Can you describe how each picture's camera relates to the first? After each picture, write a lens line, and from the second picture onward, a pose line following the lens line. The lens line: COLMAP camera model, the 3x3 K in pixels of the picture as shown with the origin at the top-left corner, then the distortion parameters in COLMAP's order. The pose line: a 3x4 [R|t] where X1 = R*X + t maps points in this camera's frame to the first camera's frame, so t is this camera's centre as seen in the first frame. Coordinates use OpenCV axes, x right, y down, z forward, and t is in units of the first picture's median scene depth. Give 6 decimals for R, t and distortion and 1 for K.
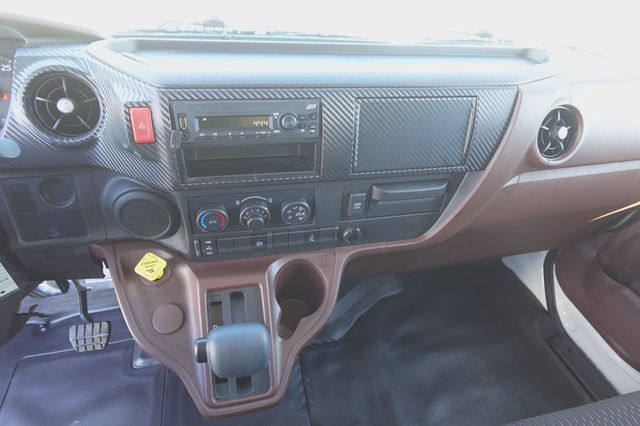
lens RADIAL K [[378.3, 0, 310.0], [0, 378.3, 215.2], [0, 0, 1]] dist [-0.005348, -0.000138]
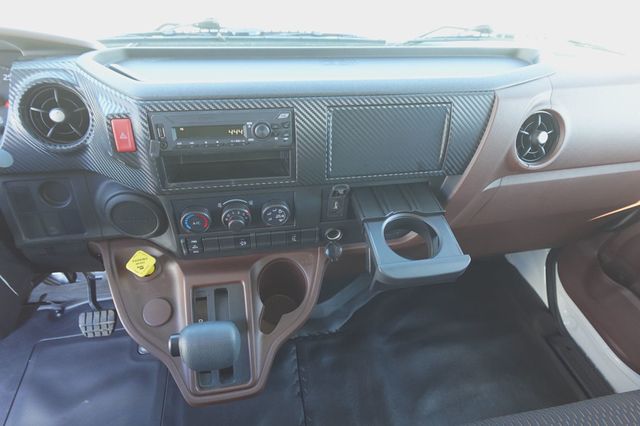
lens RADIAL K [[378.3, 0, 310.0], [0, 378.3, 215.2], [0, 0, 1]] dist [-0.005348, -0.000138]
pose [[0.998413, 0.010876, -0.055247, 0.111360], [-0.008990, 0.999373, 0.034260, -0.040837], [0.055585, -0.033709, 0.997885, -0.035628]]
